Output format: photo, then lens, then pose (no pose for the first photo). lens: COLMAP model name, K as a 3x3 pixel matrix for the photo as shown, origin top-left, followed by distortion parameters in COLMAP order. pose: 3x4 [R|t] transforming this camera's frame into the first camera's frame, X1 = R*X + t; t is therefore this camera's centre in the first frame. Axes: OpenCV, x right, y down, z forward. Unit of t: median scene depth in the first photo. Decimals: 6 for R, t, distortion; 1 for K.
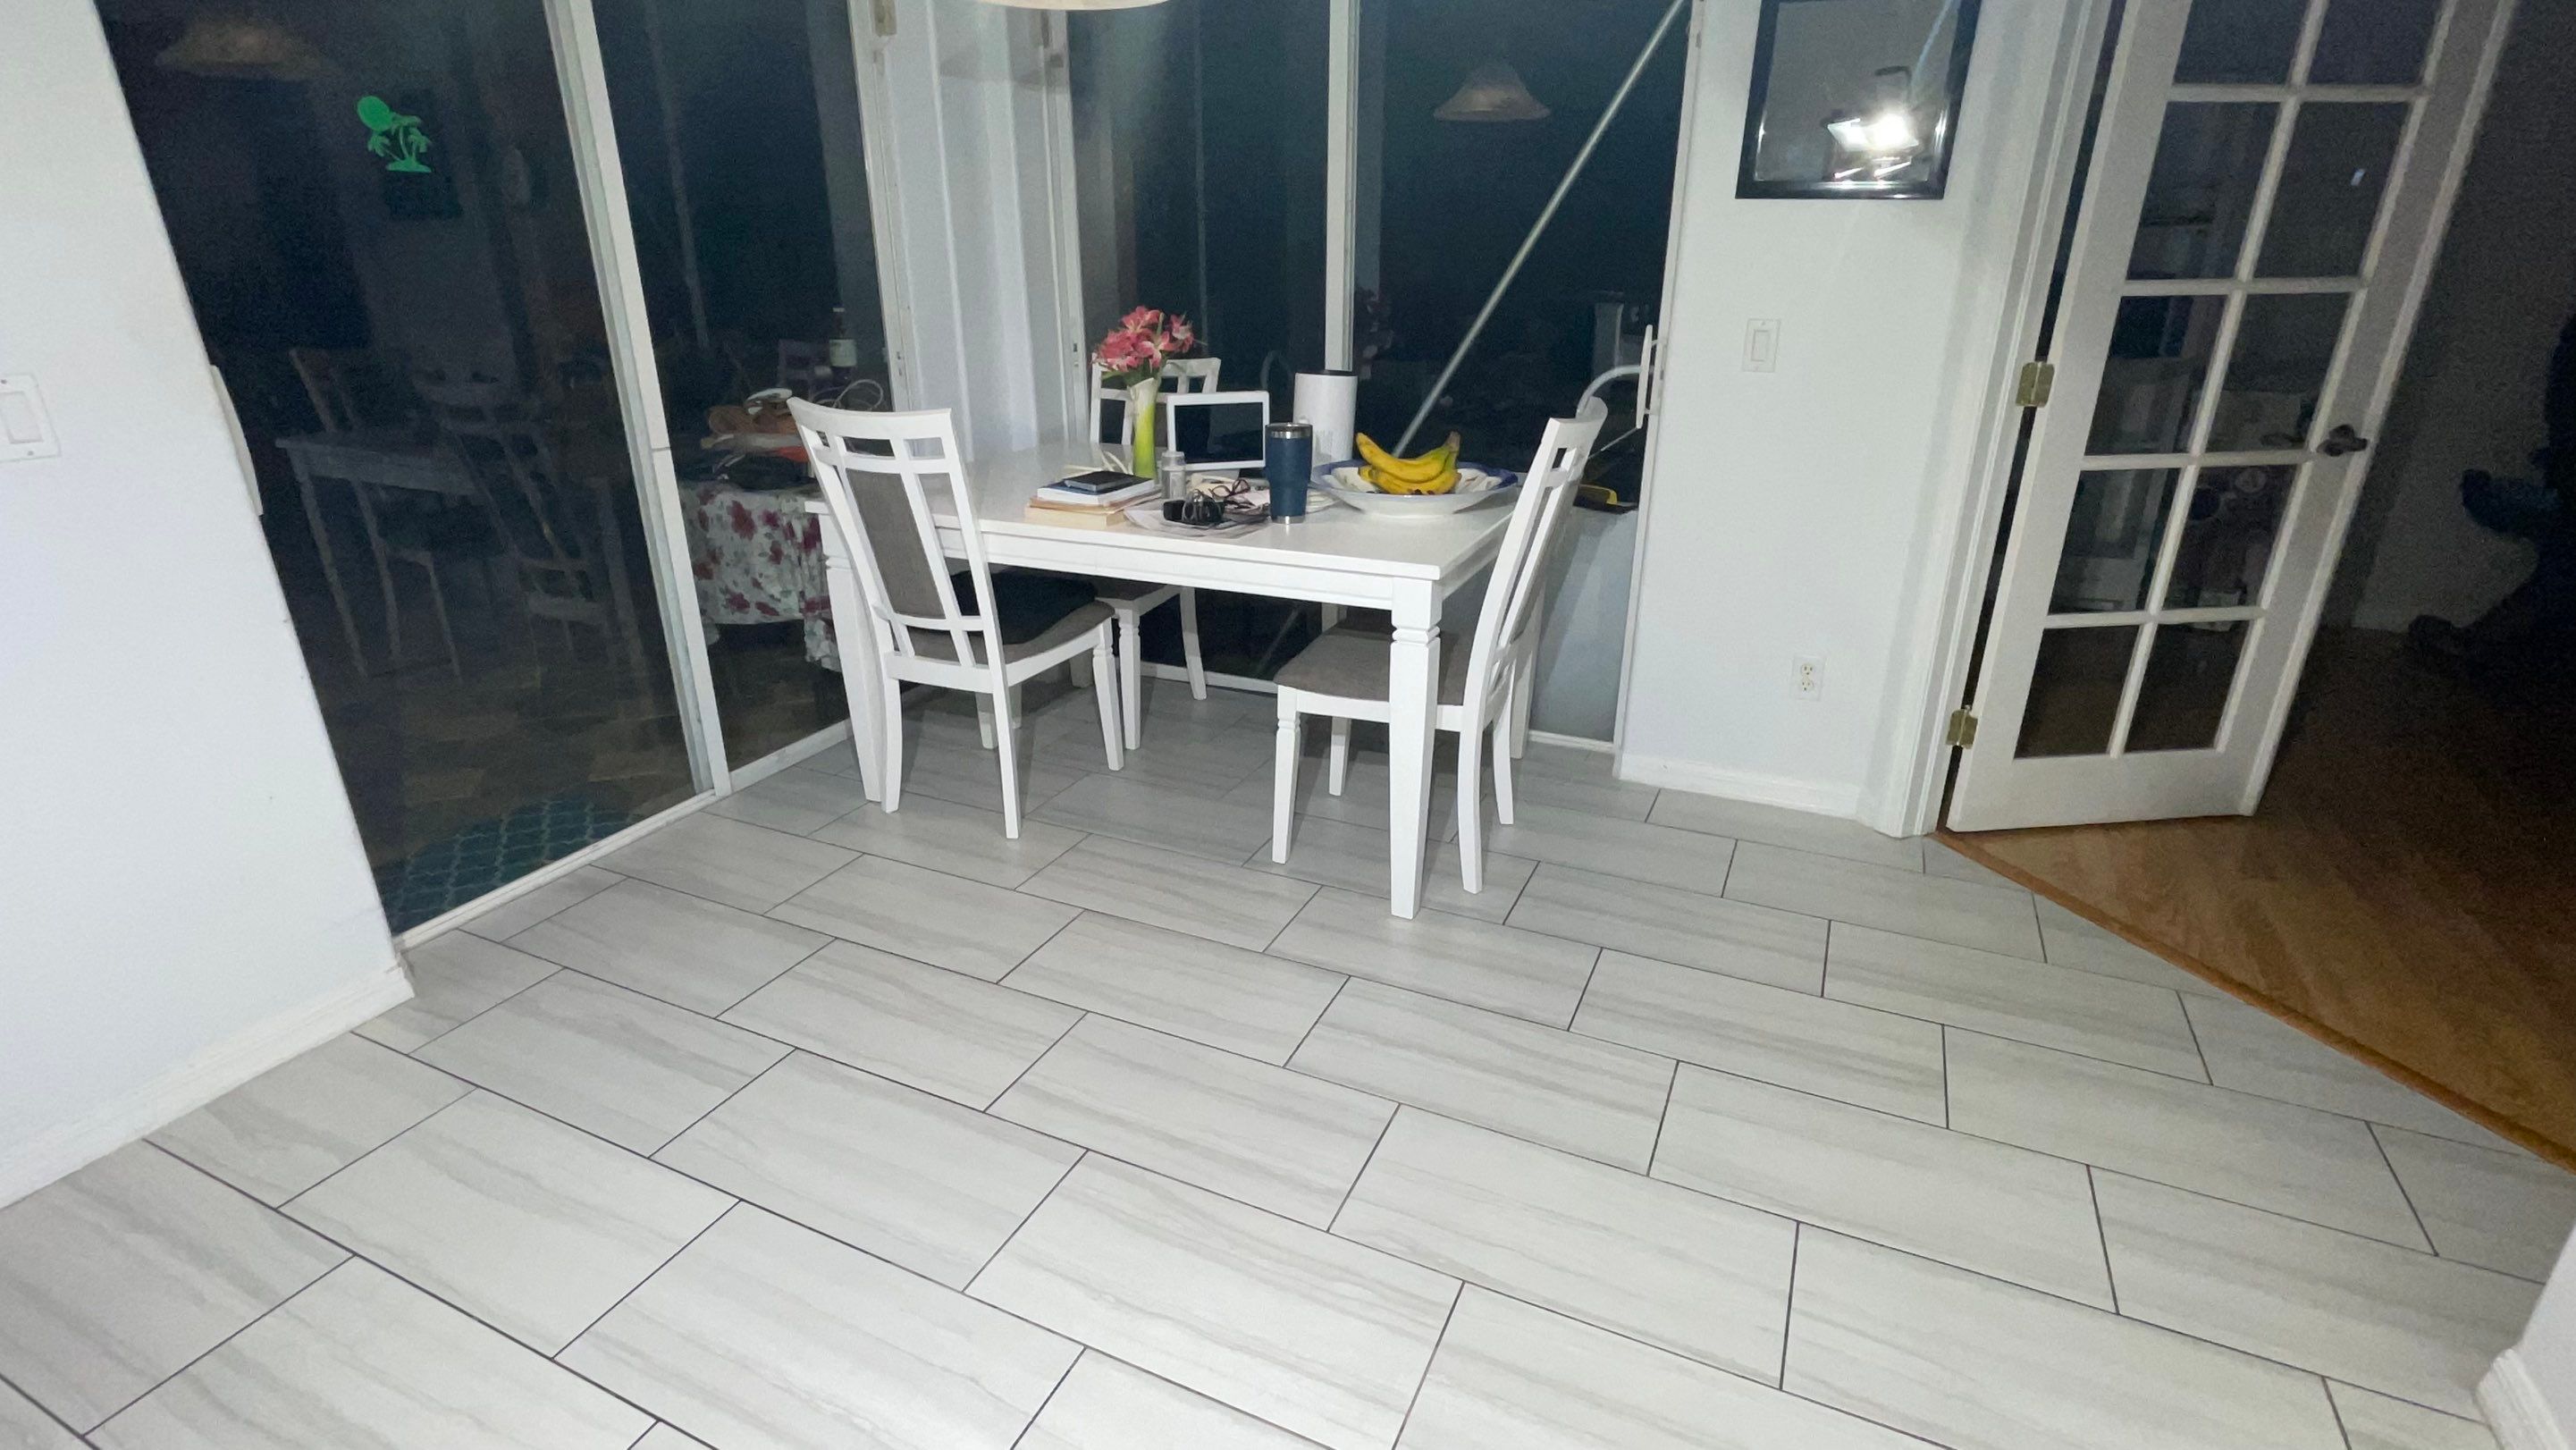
lens RADIAL K [[1193.2, 0, 1288.0], [0, 1193.2, 725.0], [0, 0, 1]] dist [0.013704, -0.008411]
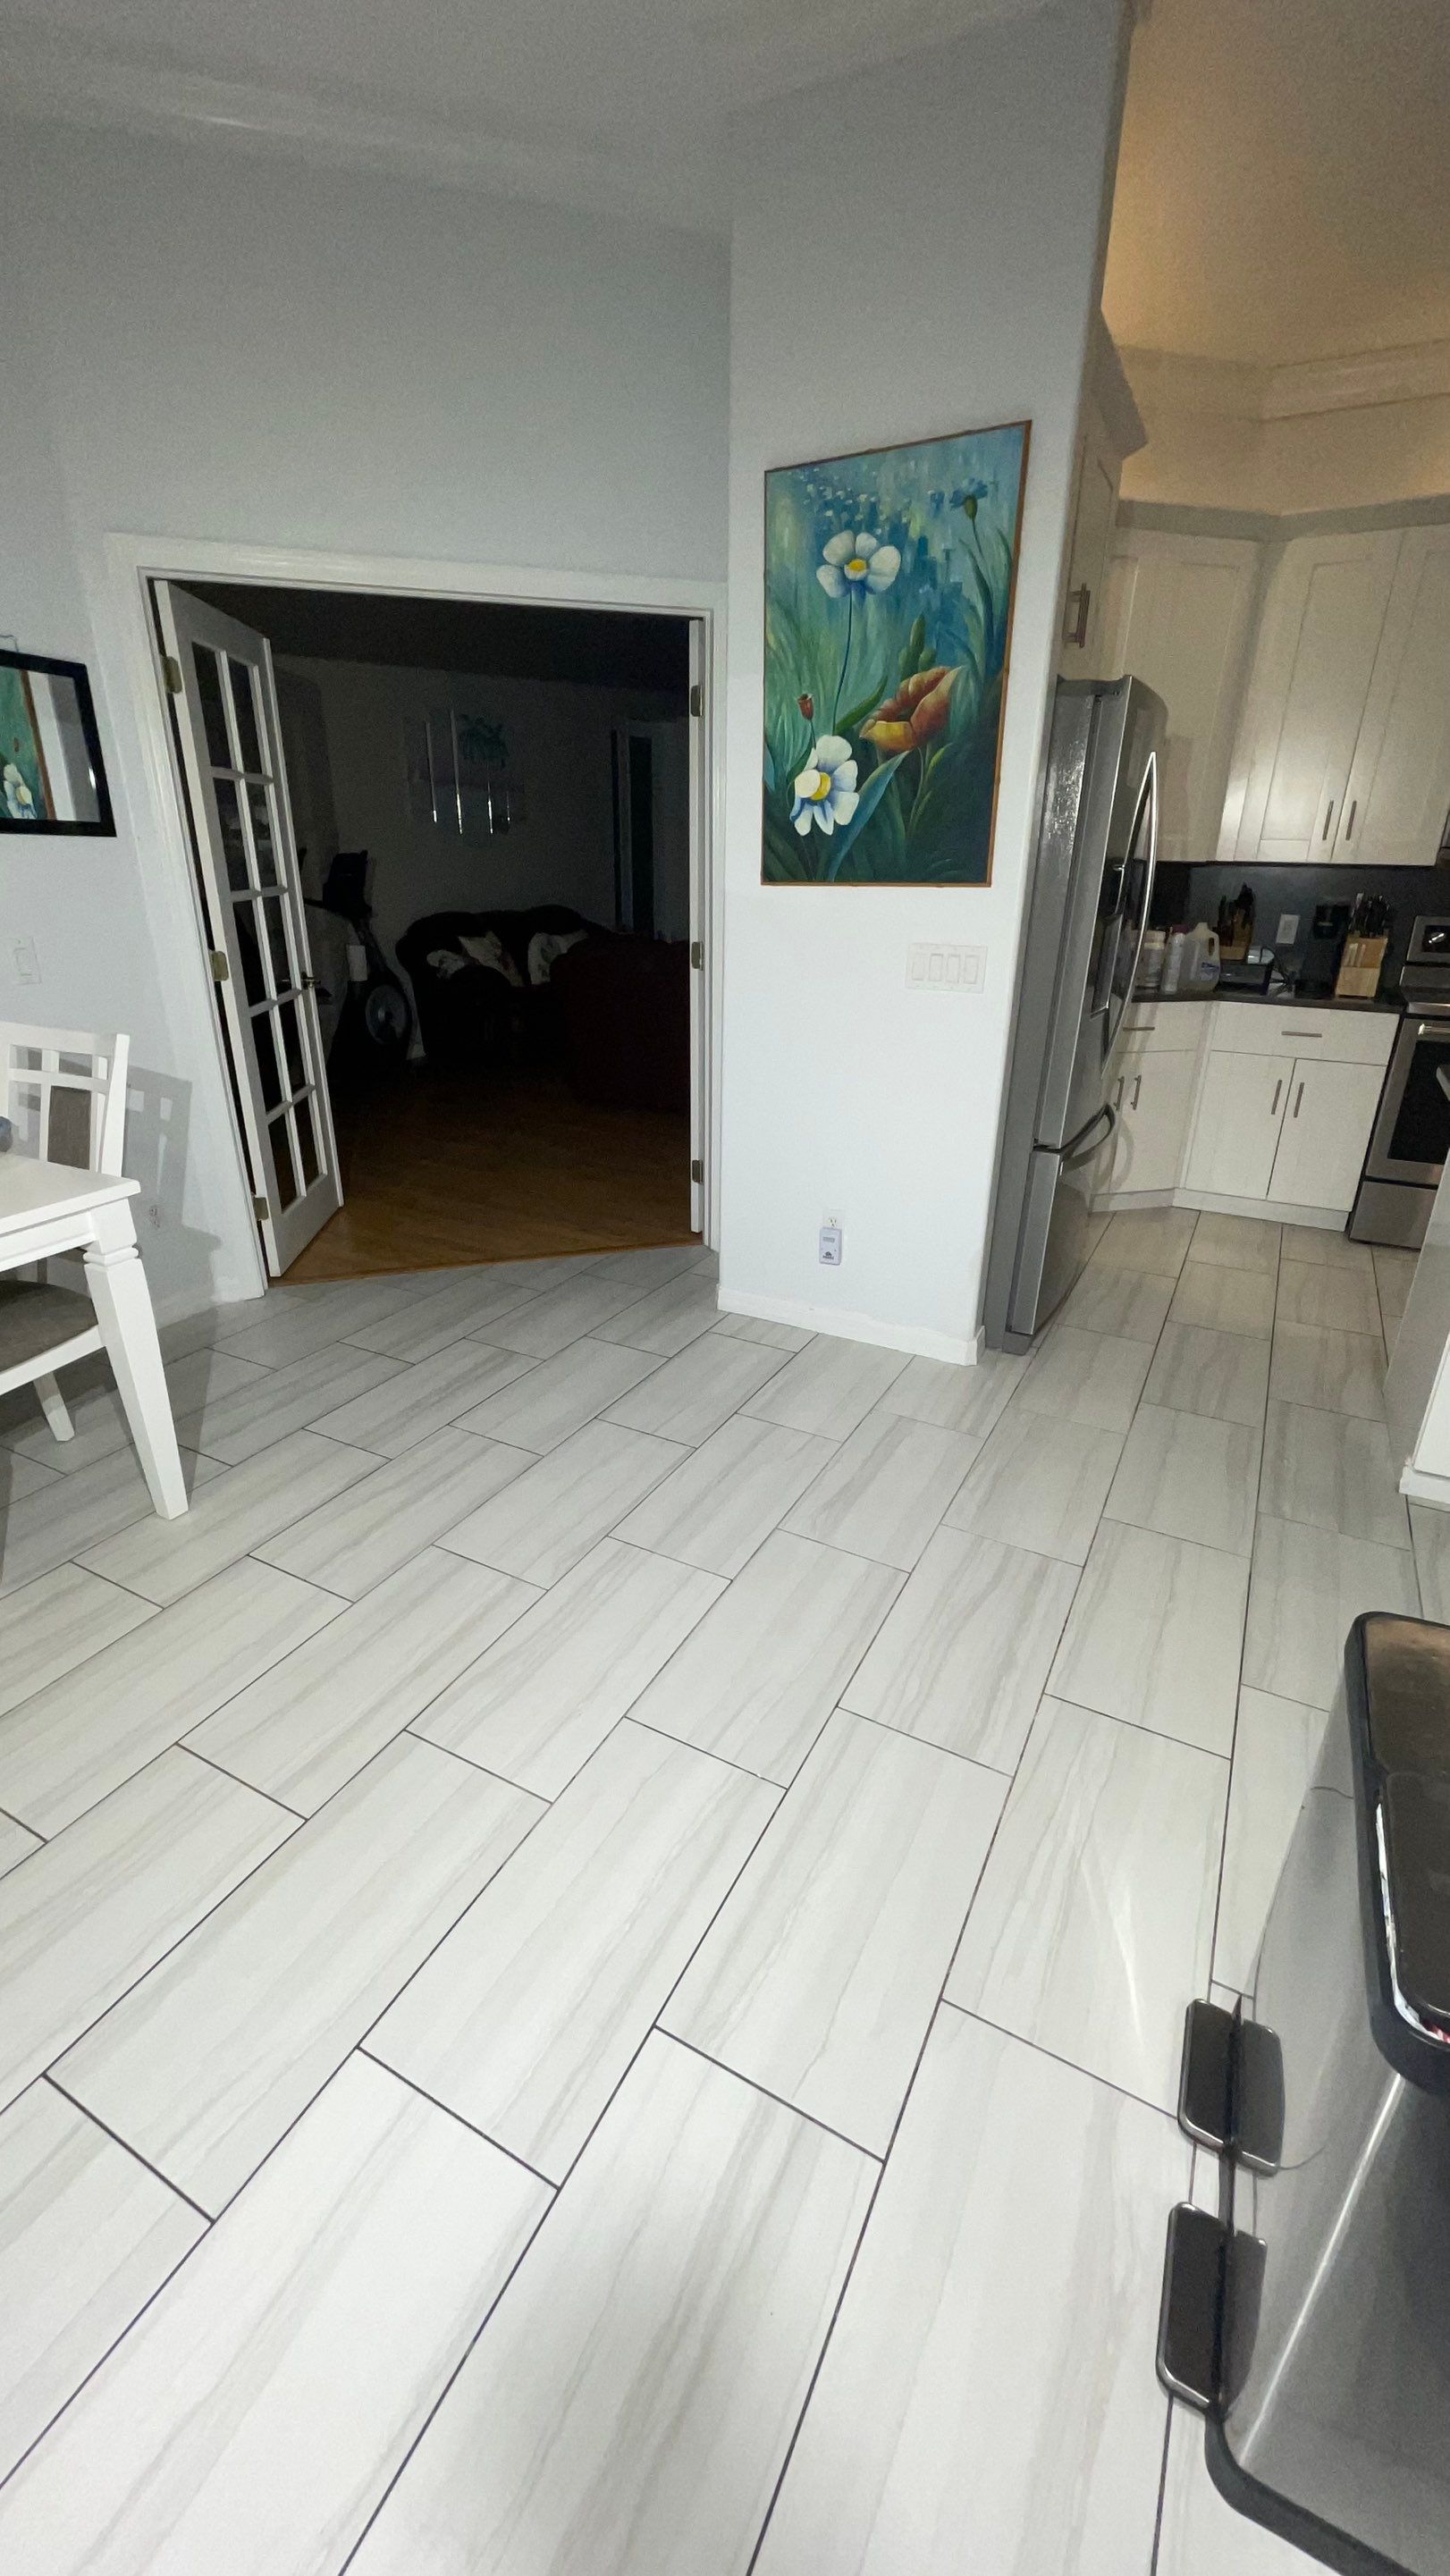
lens RADIAL K [[1033.4, 0, 711.9], [0, 1033.4, 1270.7], [0, 0, 1]] dist [0.006029, 0.000268]
pose [[0.057320, -0.366690, 0.928576, -0.637711], [0.360271, 0.875031, 0.323306, -0.149288], [-0.931085, 0.316007, 0.182265, 0.335395]]
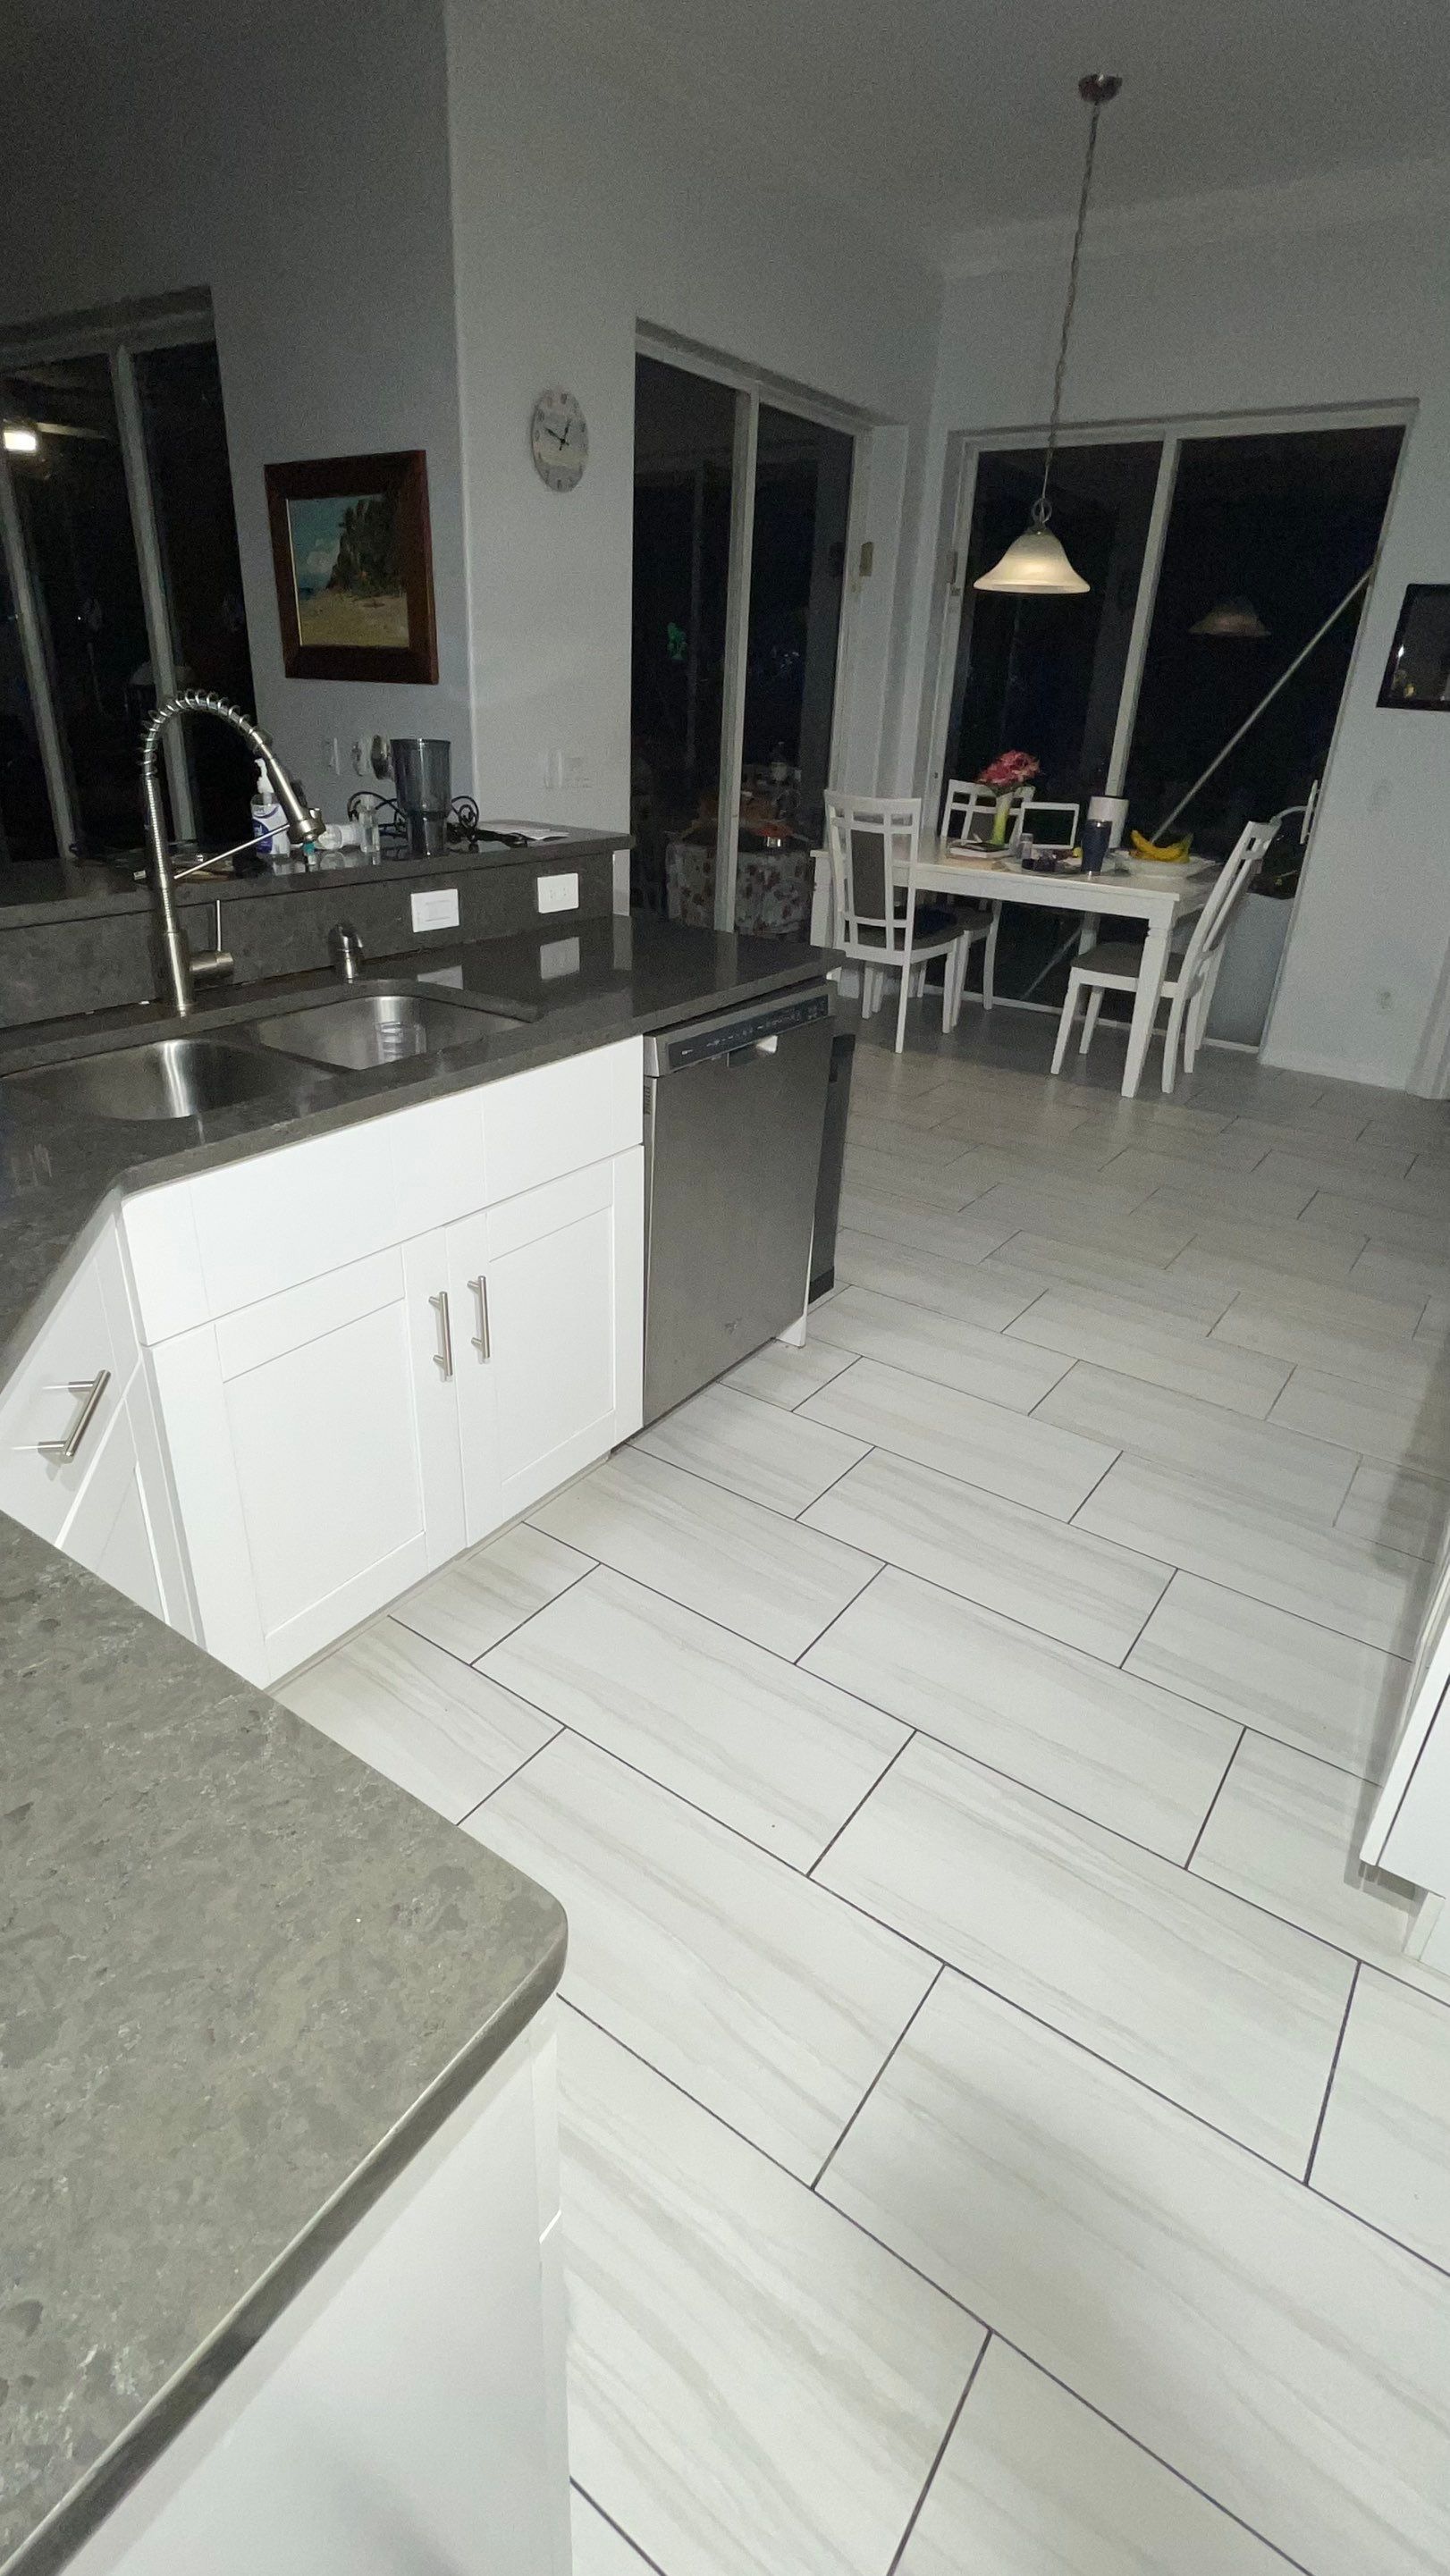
lens RADIAL K [[1193.2, 0, 759.0], [0, 1193.2, 1262.6], [0, 0, 1]] dist [0.013704, -0.008411]
pose [[0.986704, 0.110037, -0.119613, -0.202946], [-0.102758, 0.992552, 0.065428, 0.328458], [0.125922, -0.052267, 0.990662, -0.846930]]
